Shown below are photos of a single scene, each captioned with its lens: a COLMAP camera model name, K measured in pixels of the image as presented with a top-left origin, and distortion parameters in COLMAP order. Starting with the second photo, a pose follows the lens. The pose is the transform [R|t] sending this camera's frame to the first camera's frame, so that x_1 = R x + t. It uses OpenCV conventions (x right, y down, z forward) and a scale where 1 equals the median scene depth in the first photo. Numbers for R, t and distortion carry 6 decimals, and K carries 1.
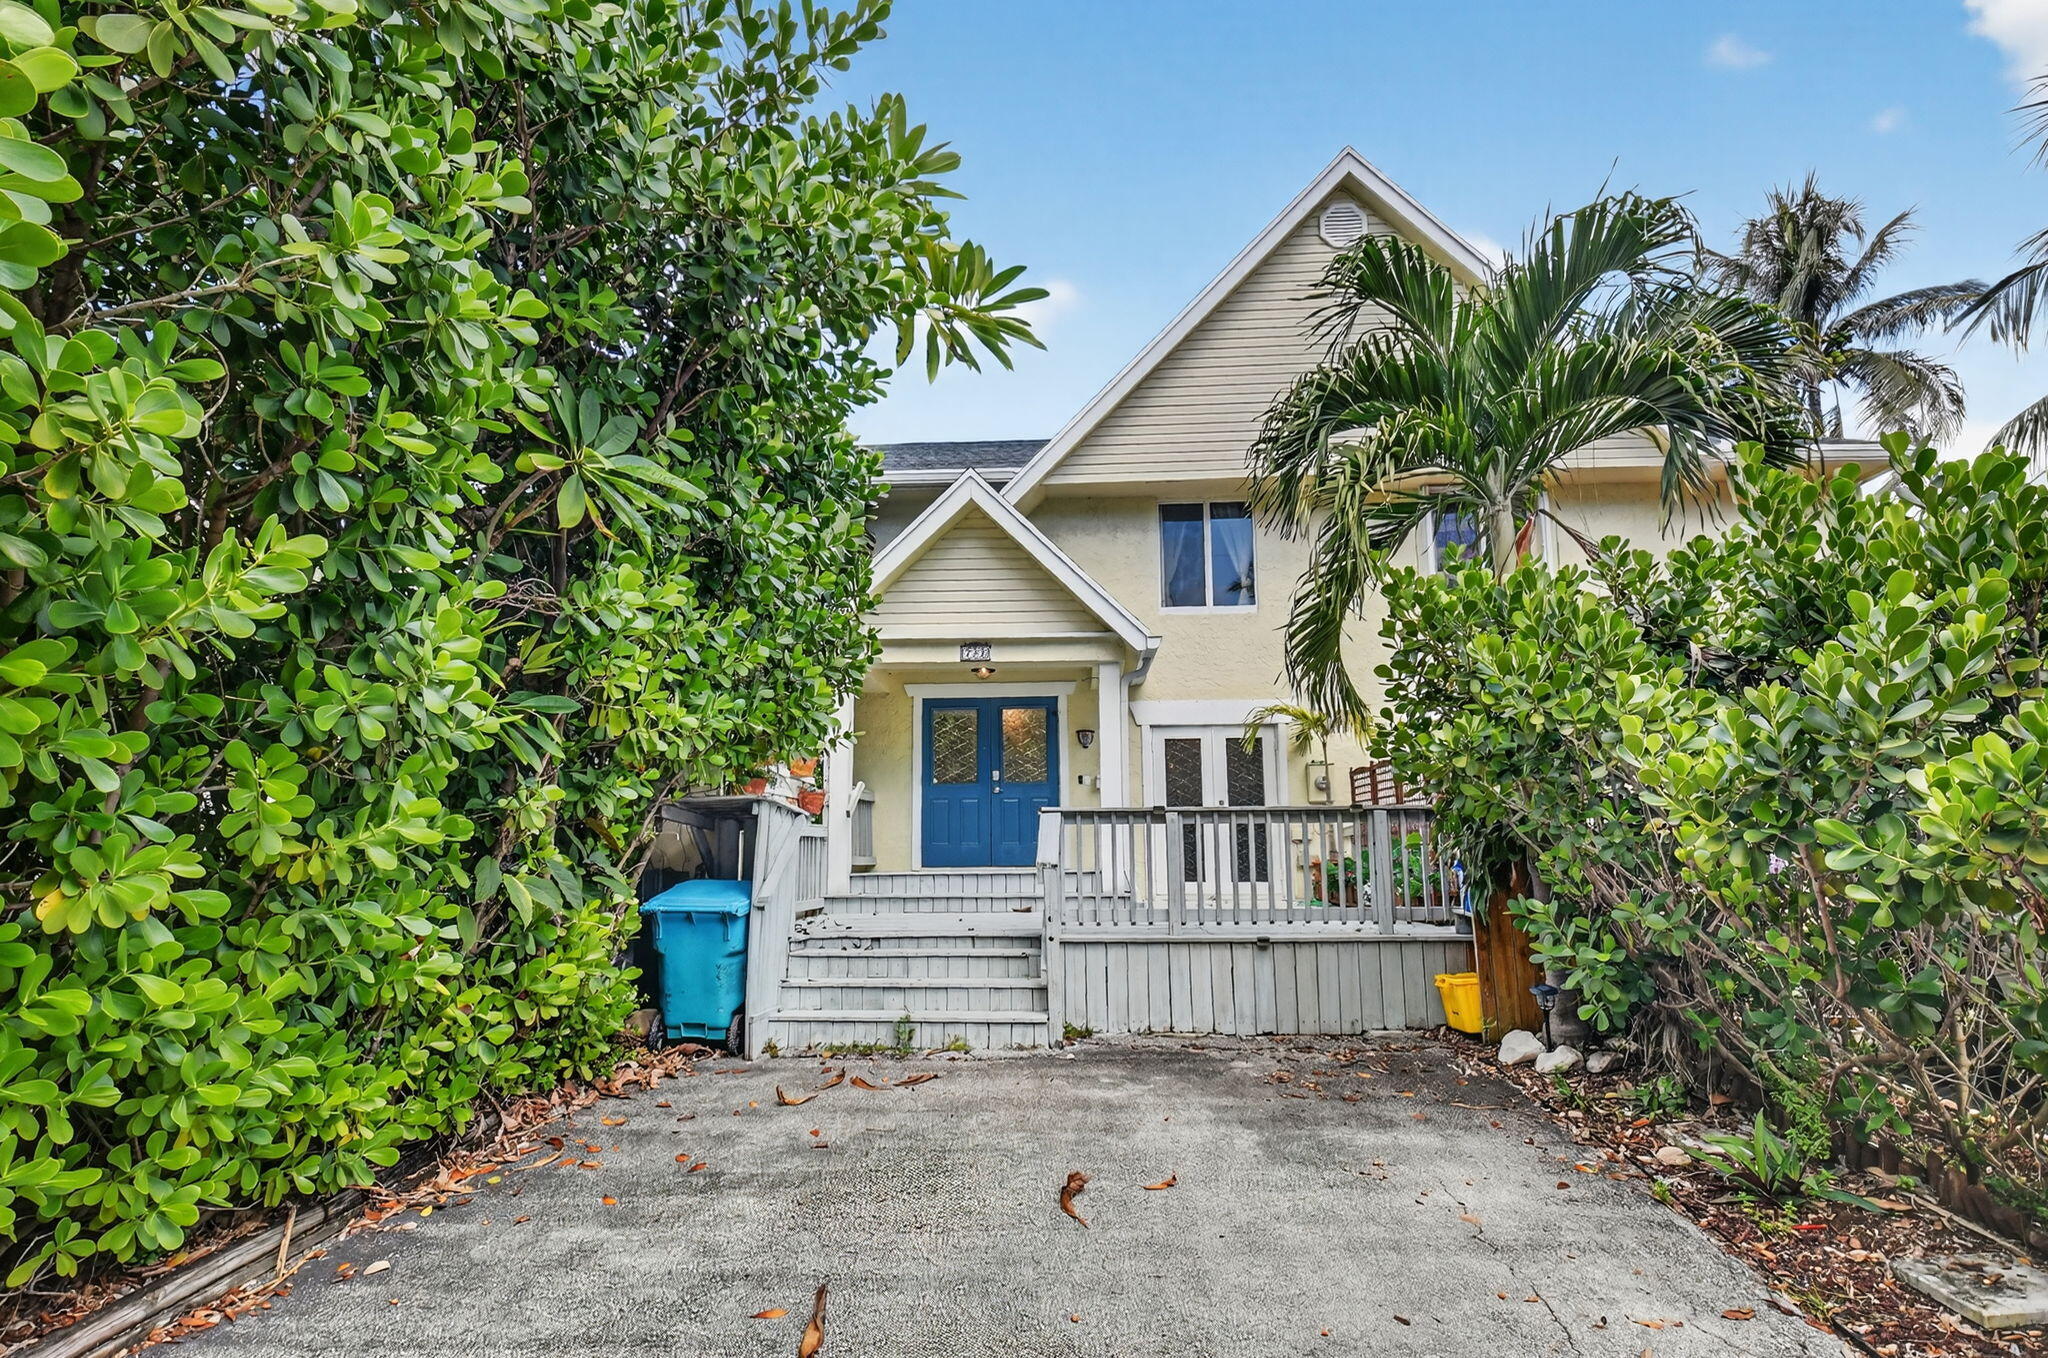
lens RADIAL K [[913.8, 0, 1015.2], [0, 913.8, 665.7], [0, 0, 1]] dist [0.002136, -0.018211]
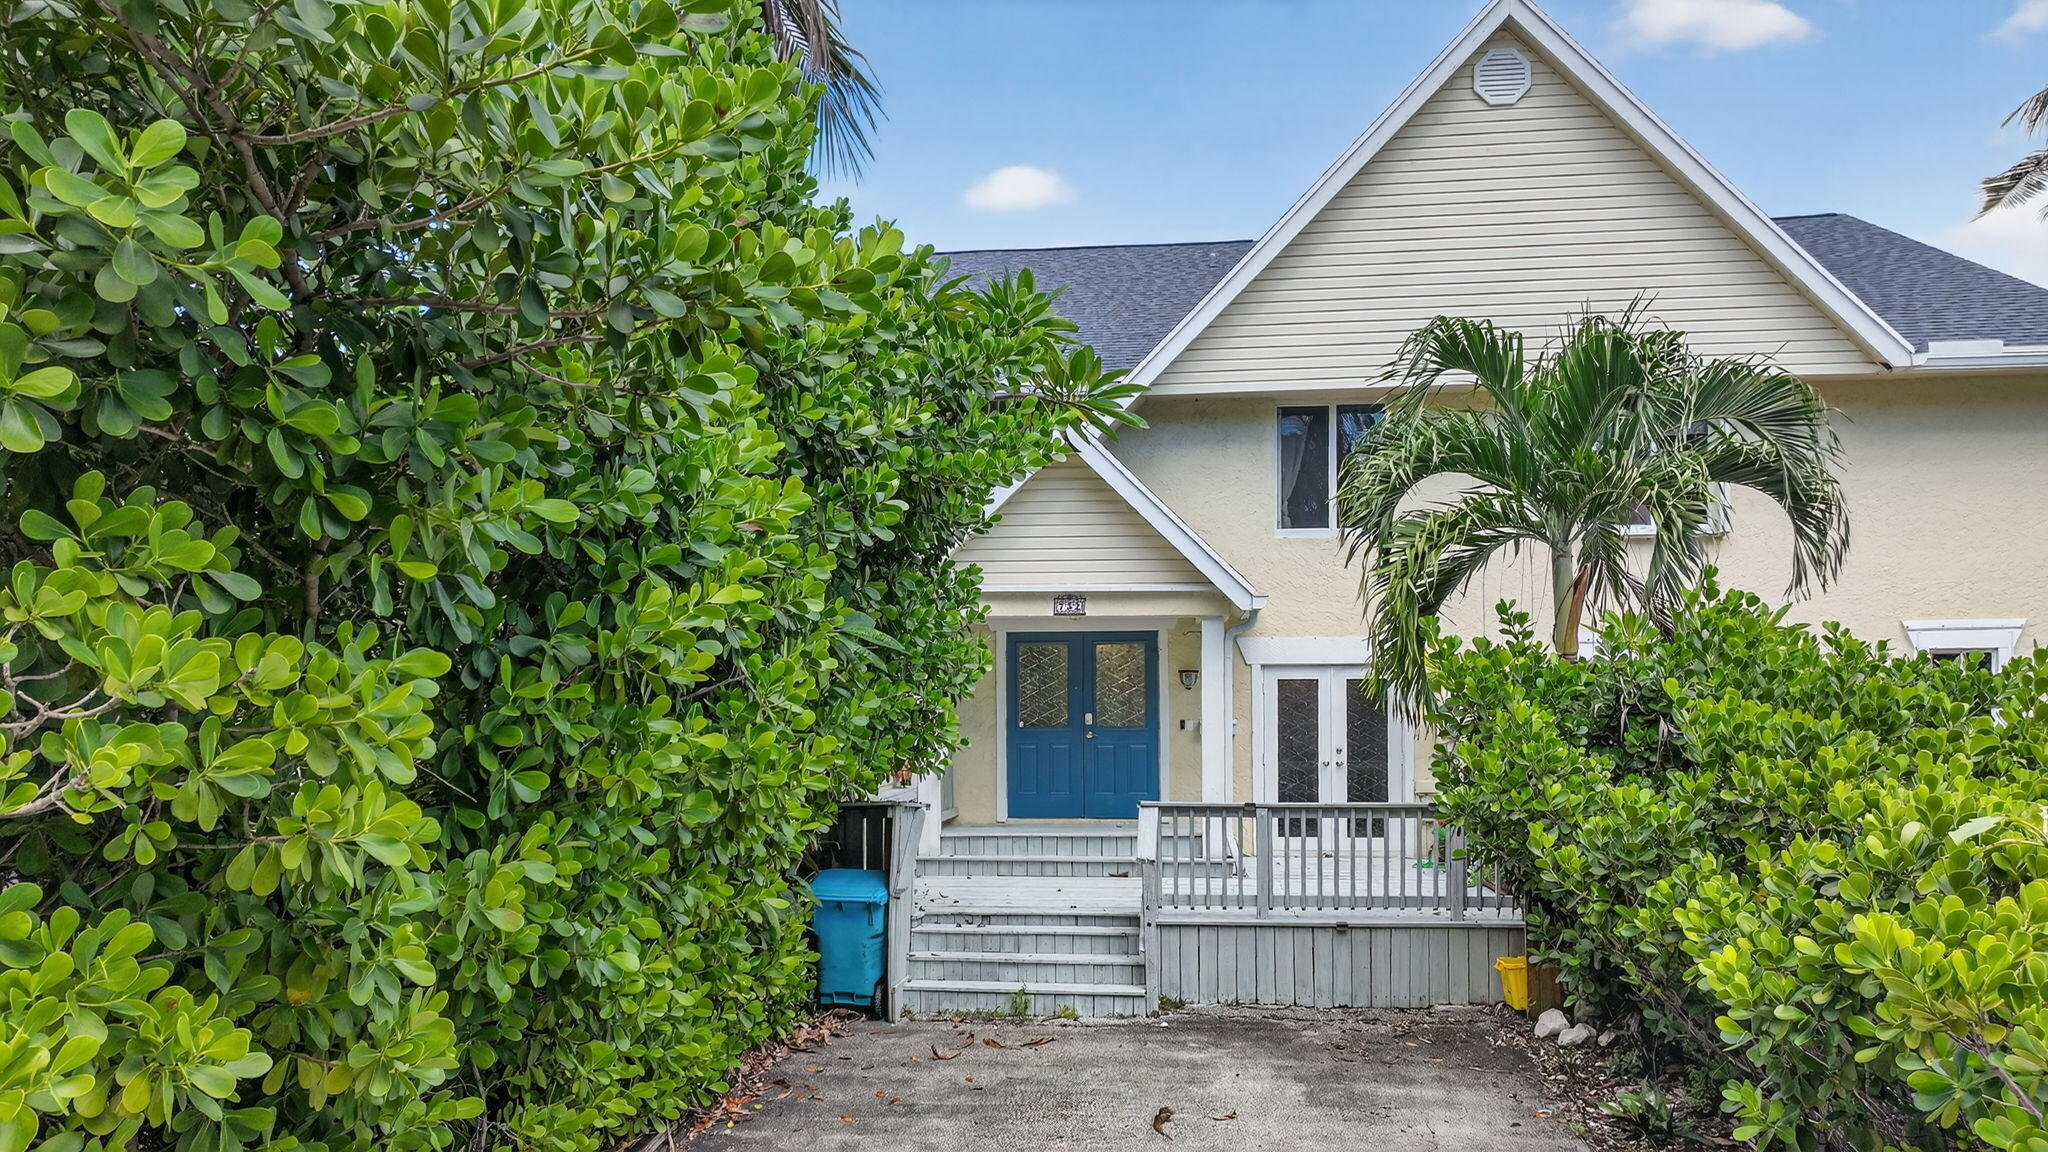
lens RADIAL K [[1440.9, 0, 1020.4], [0, 1440.9, 578.0], [0, 0, 1]] dist [-0.037068, 0.001960]
pose [[0.998736, 0.002687, -0.050195, -0.031807], [0.003311, 0.992885, 0.119027, -0.344318], [0.050158, -0.119043, 0.991621, -0.731333]]
